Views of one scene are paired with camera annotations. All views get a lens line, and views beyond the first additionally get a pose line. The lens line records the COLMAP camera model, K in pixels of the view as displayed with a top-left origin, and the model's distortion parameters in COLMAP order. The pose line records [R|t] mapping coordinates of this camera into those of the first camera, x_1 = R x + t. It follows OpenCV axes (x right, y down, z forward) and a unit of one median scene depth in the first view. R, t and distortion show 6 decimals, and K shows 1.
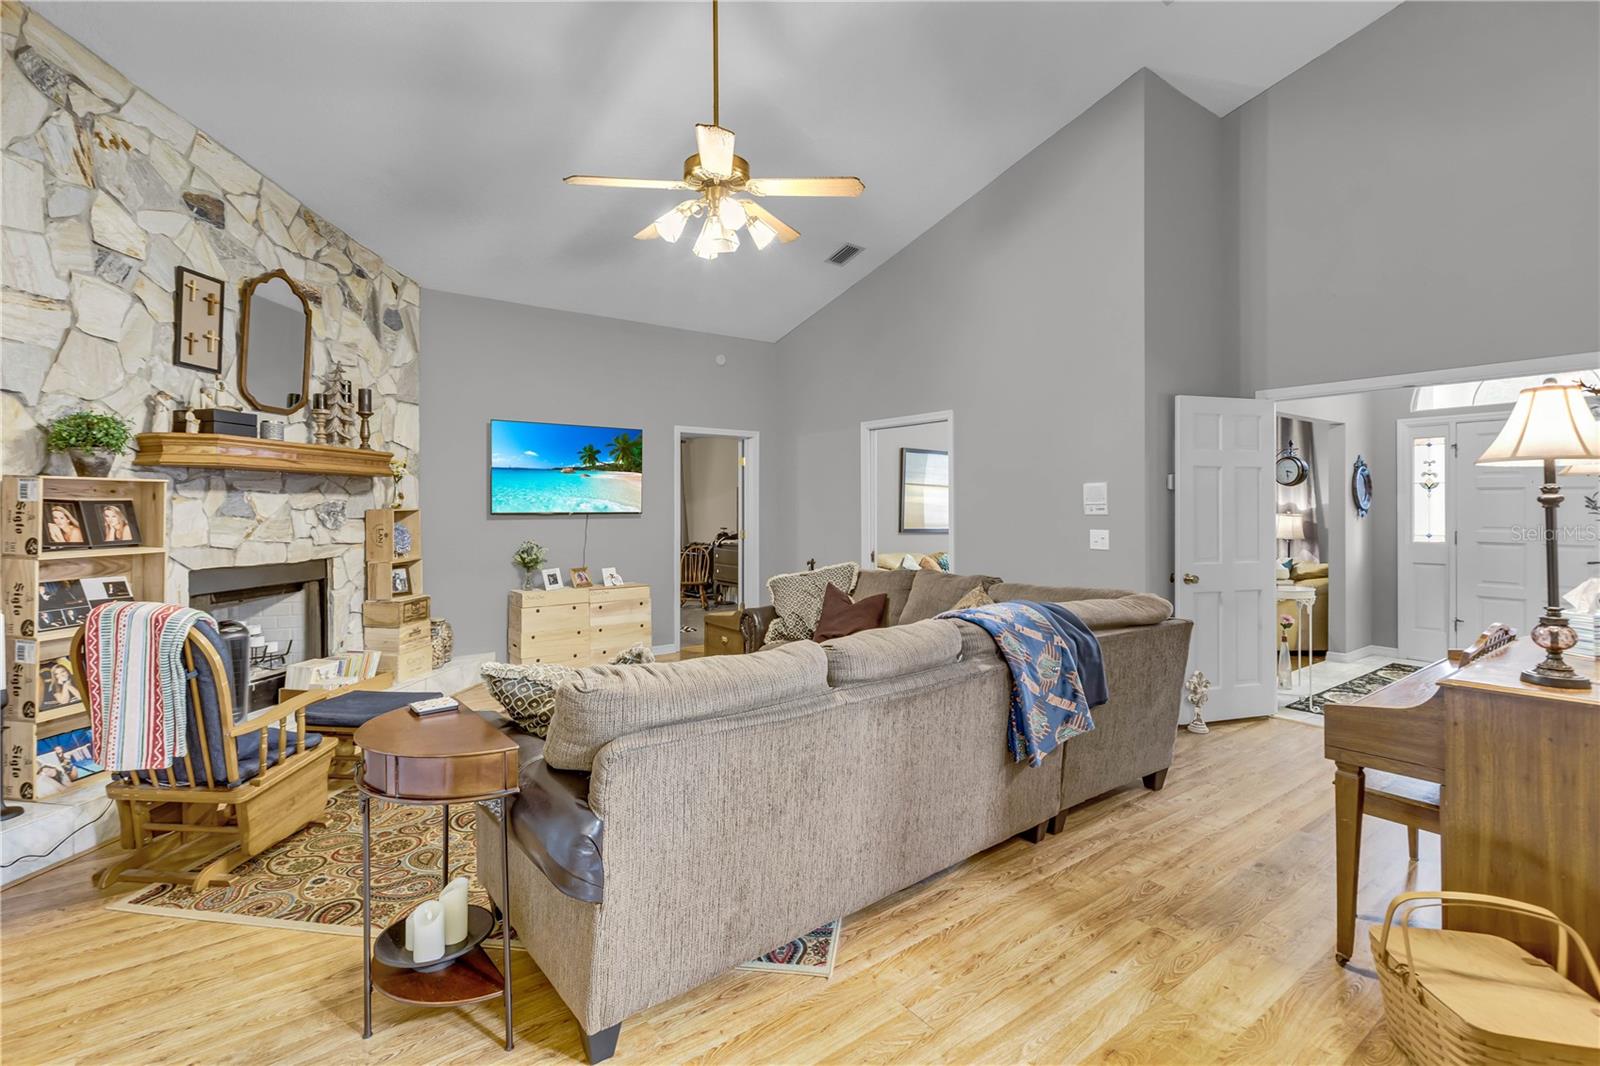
lens RADIAL K [[733.6, 0, 797.0], [0, 733.6, 520.4], [0, 0, 1]] dist [0.002943, 0.000964]
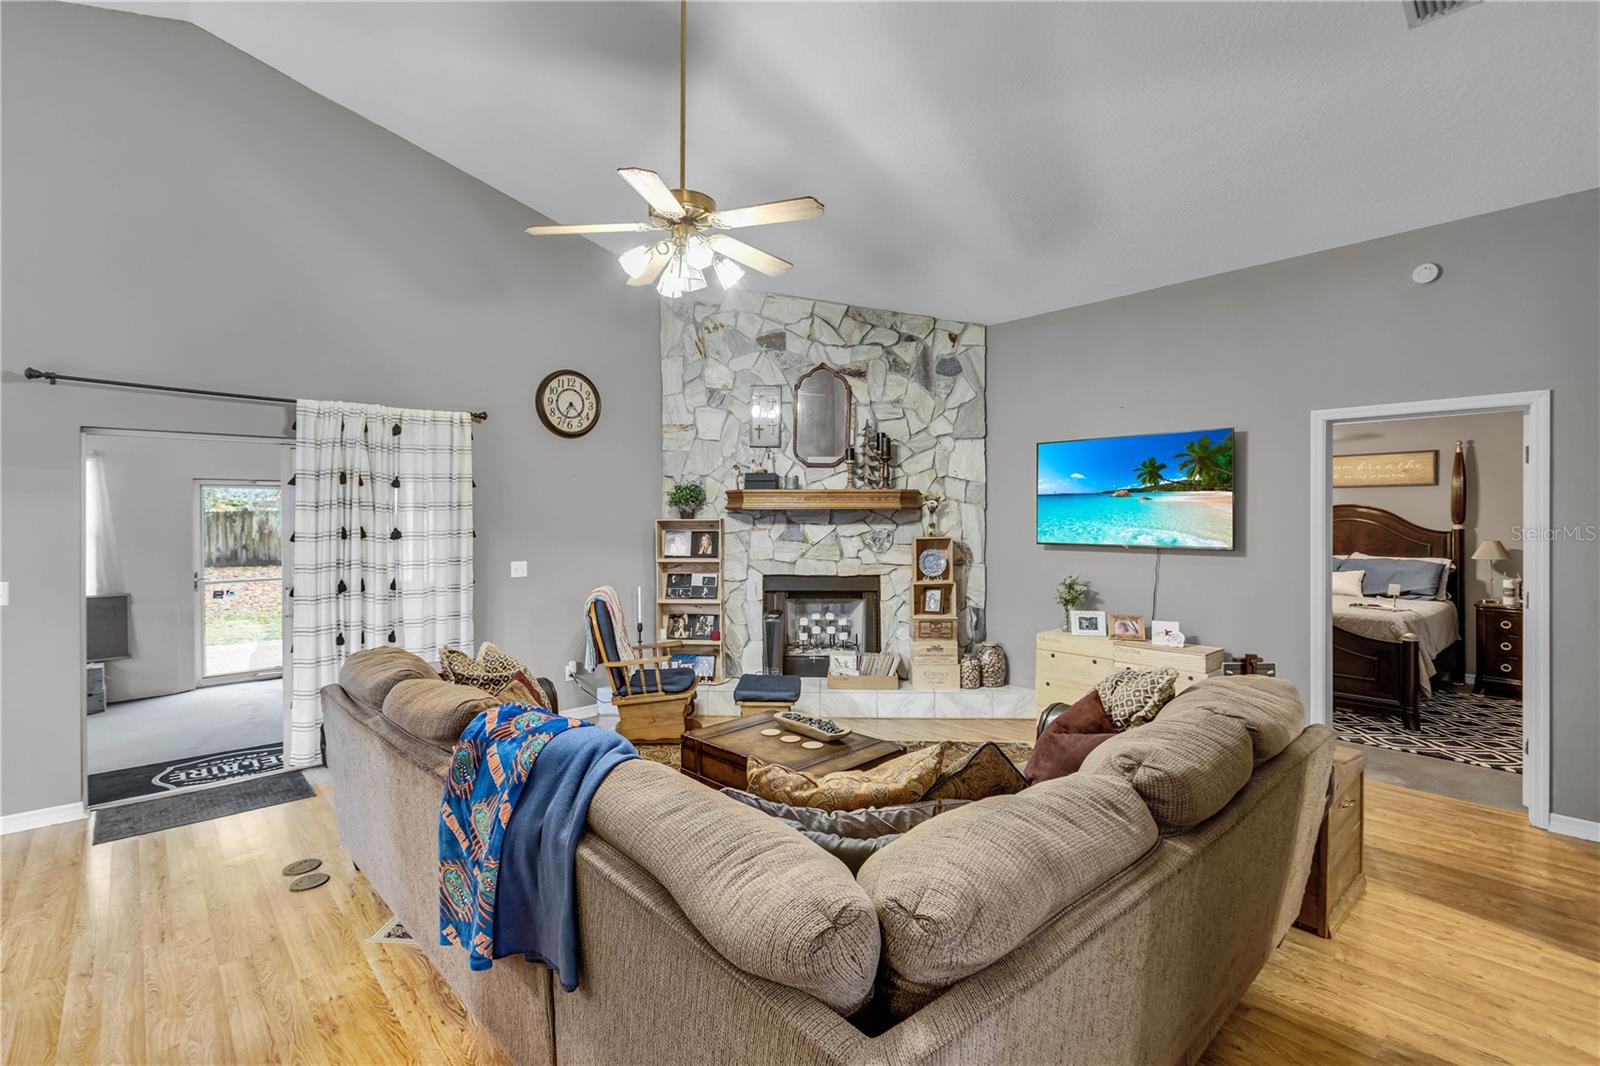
lens RADIAL K [[751.4, 0, 800.0], [0, 751.4, 533.0], [0, 0, 1]] dist [0.001275, 0.000354]
pose [[0.079975, 0.025753, -0.996464, 0.636103], [-0.017951, 0.999541, 0.024391, -0.049940], [0.996635, 0.015937, 0.080400, 0.761210]]
